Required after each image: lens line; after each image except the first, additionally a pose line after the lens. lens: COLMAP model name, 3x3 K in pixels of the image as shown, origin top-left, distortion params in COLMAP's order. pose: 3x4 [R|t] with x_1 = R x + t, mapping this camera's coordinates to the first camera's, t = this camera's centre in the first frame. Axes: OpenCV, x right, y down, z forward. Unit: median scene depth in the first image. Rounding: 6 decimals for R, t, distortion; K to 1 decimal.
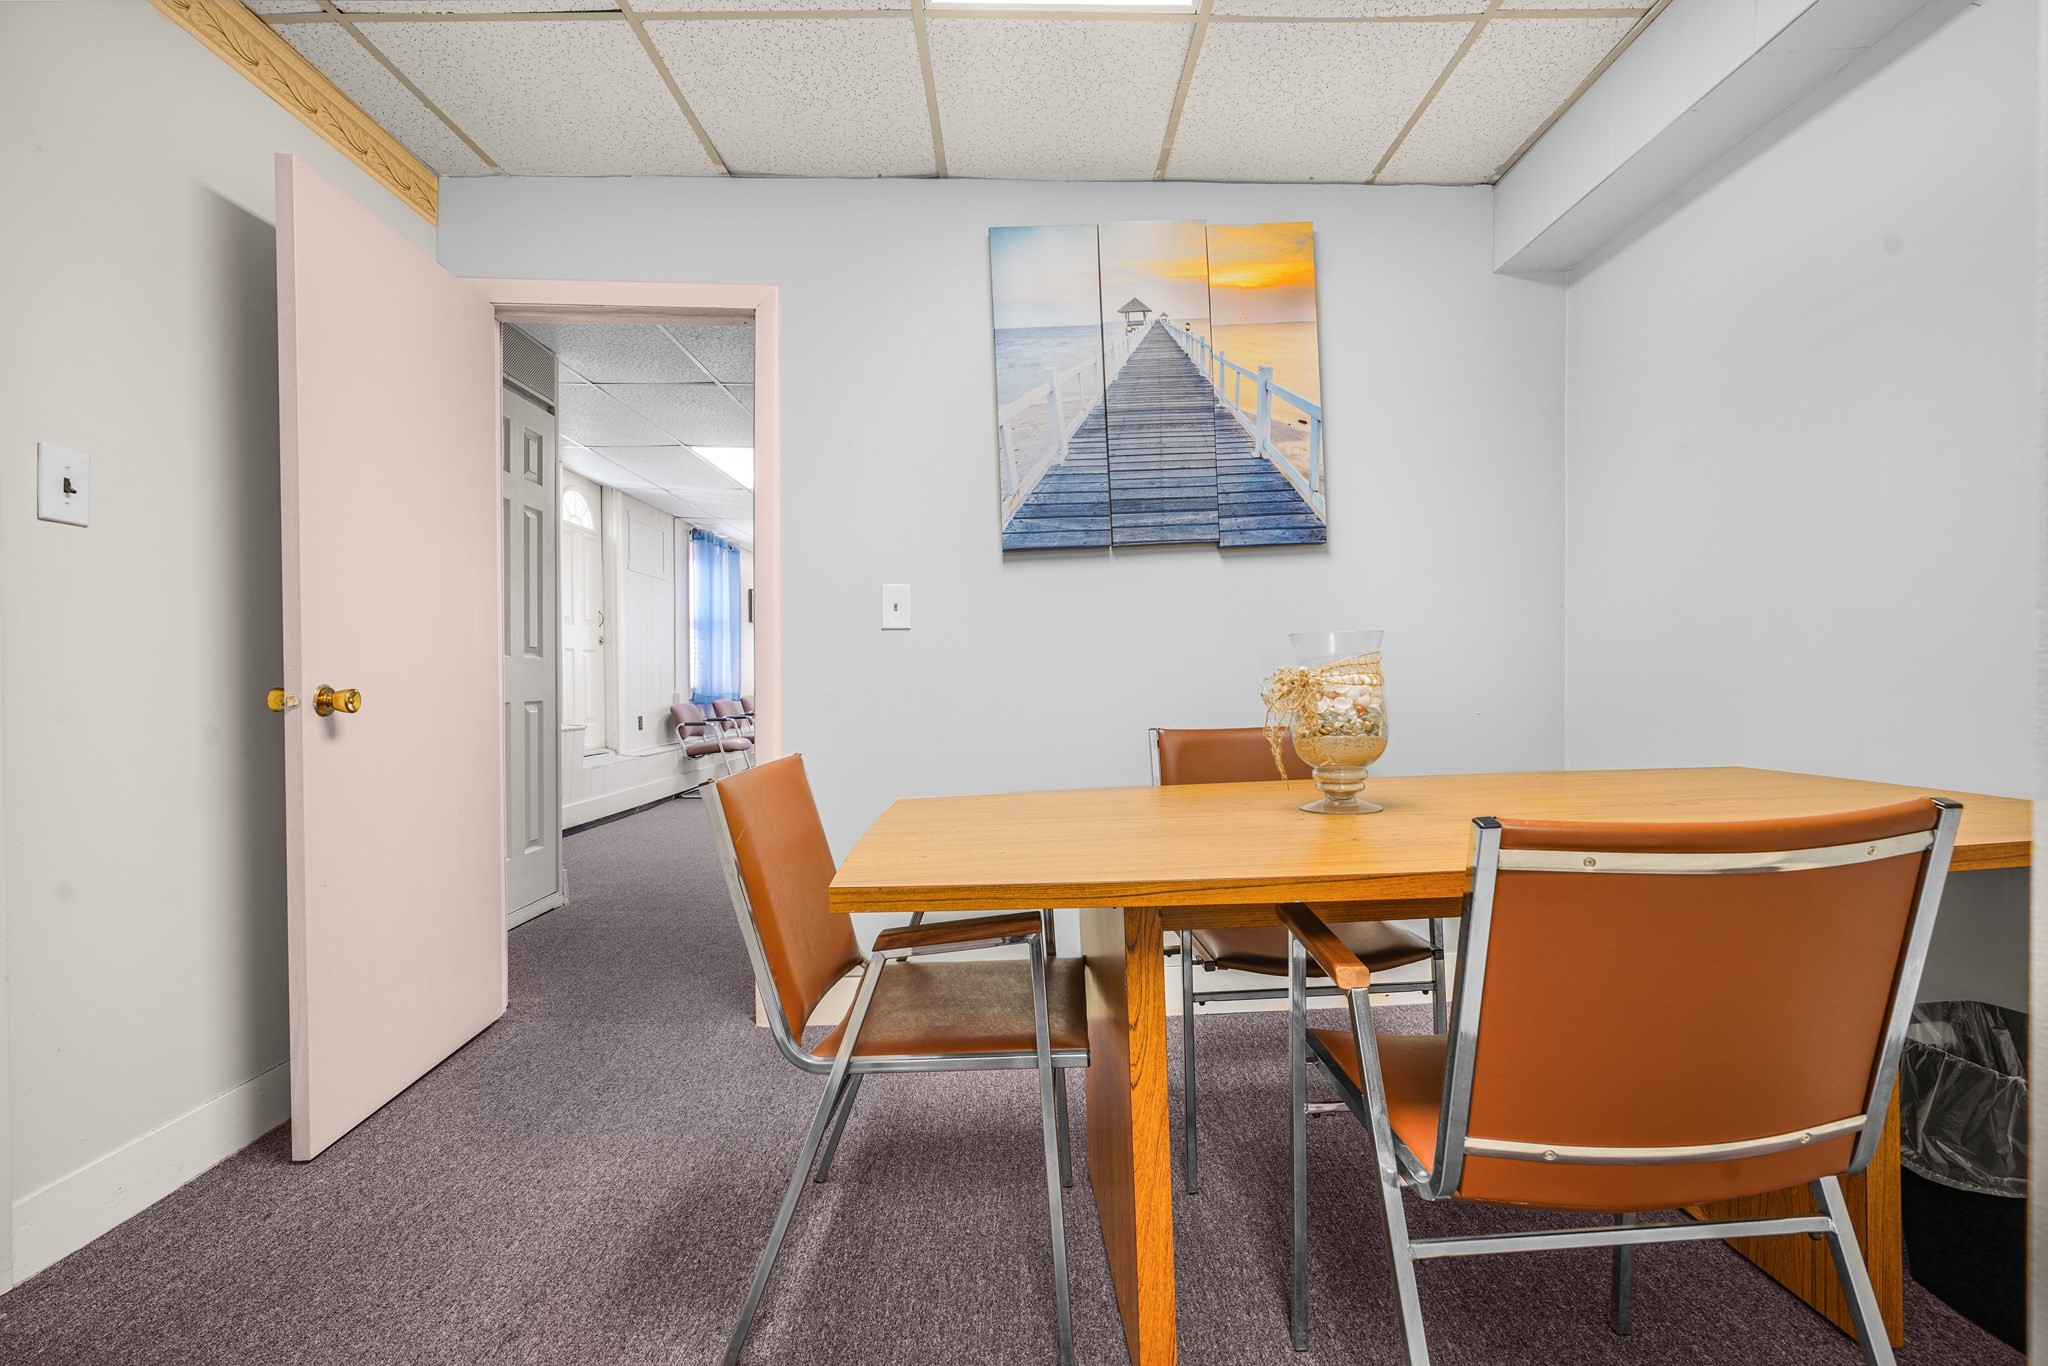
lens RADIAL K [[919.5, 0, 1032.8], [0, 919.5, 684.8], [0, 0, 1]] dist [-0.014262, 0.006901]
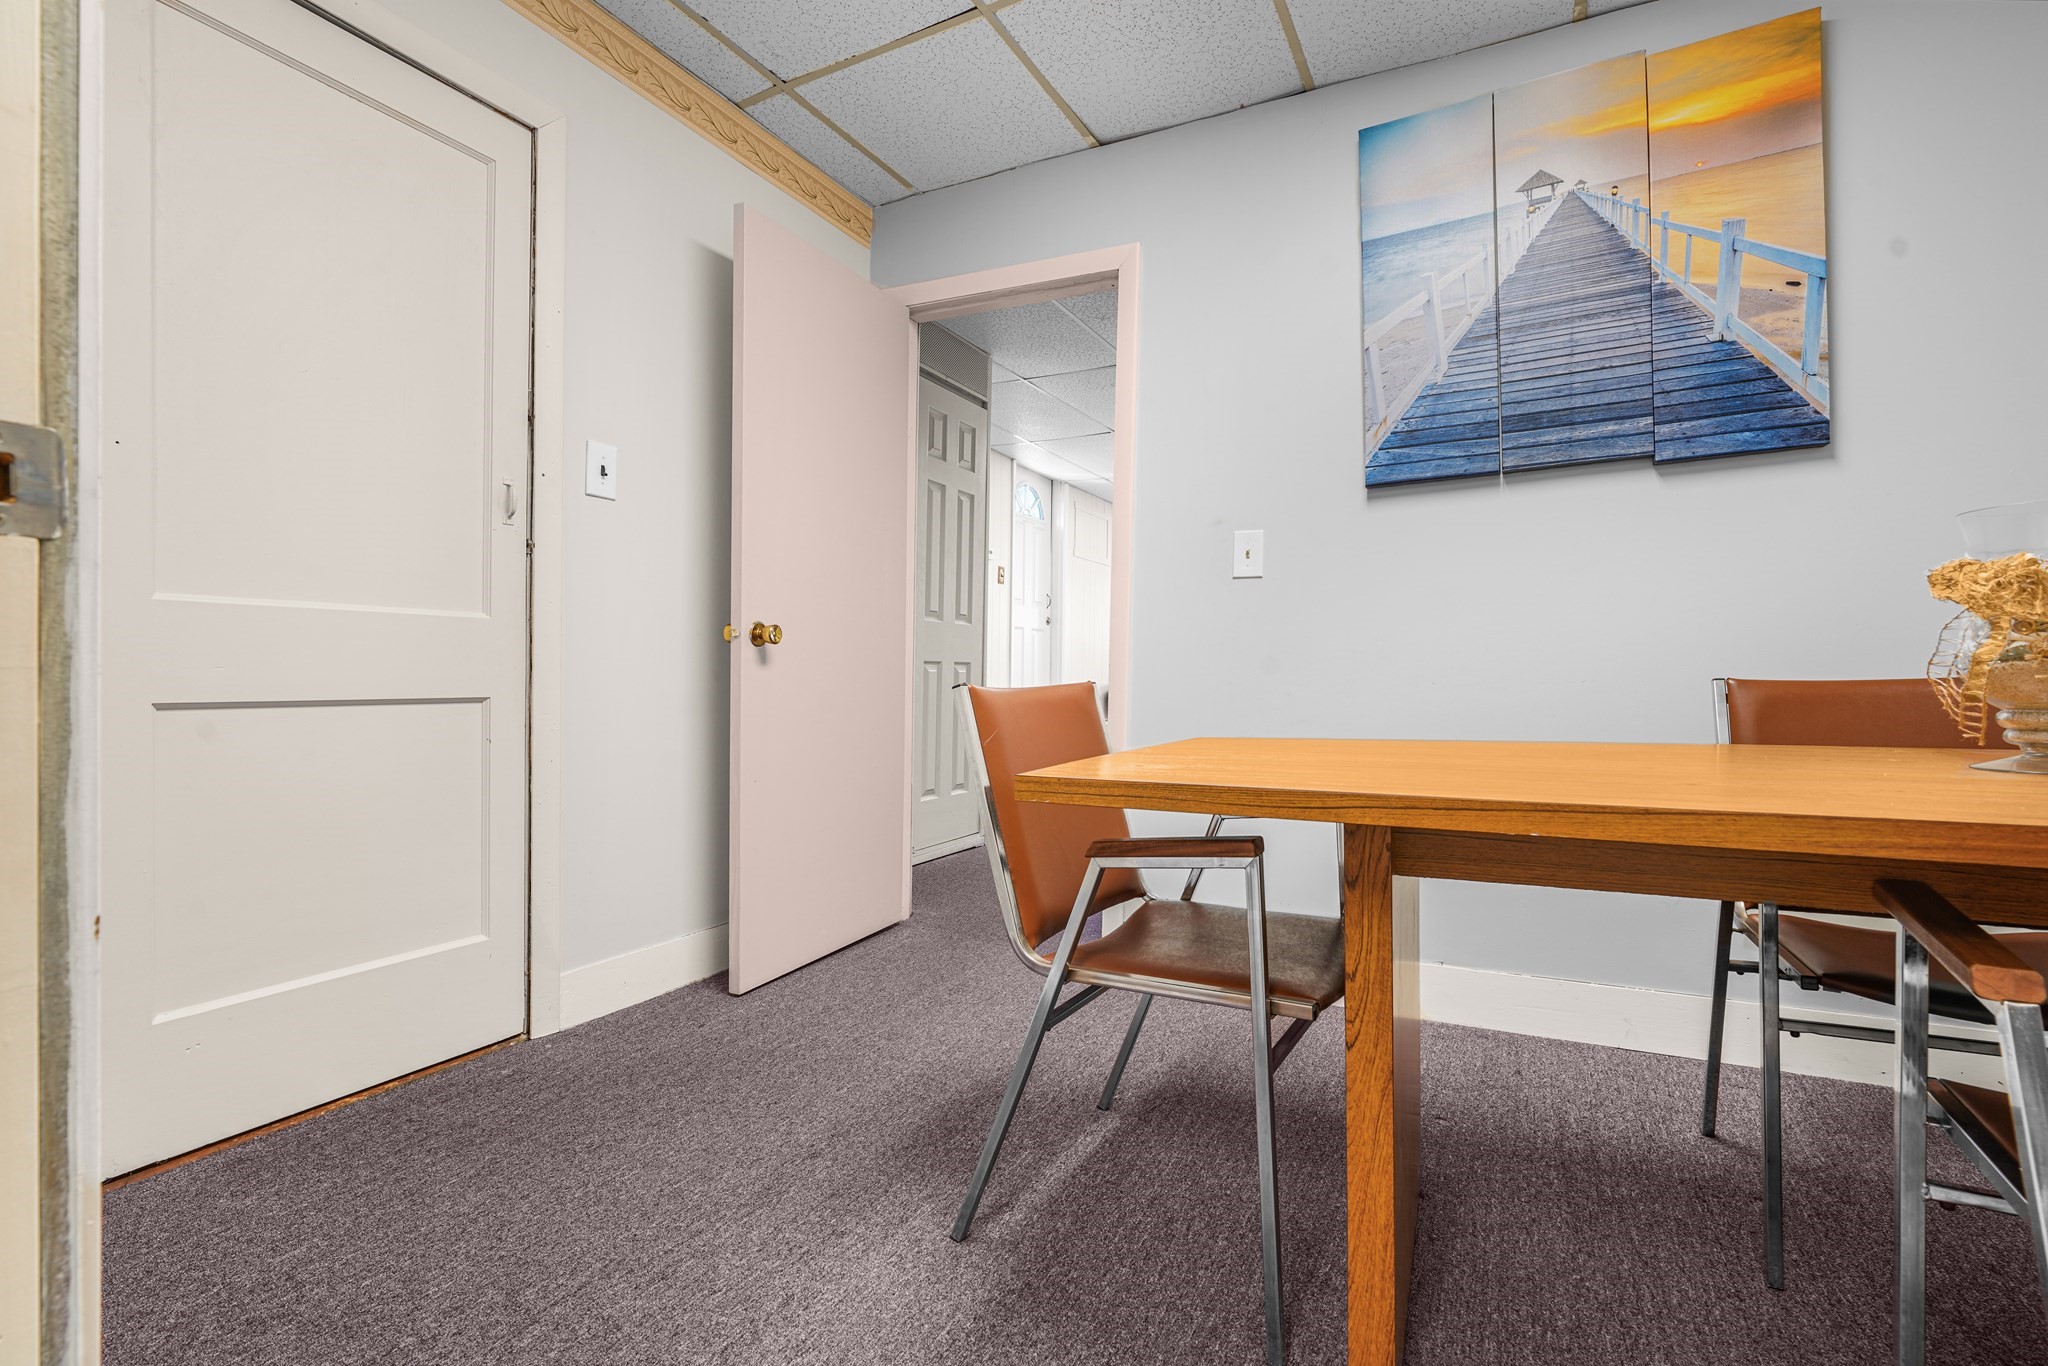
lens RADIAL K [[923.7, 0, 1024.0], [0, 923.7, 683.0], [0, 0, 1]] dist [-0.014985, 0.006895]
pose [[0.875588, 0.026397, -0.482336, 0.114997], [-0.024536, 0.999647, 0.010168, 0.045554], [0.482435, 0.002931, 0.875927, 0.047889]]
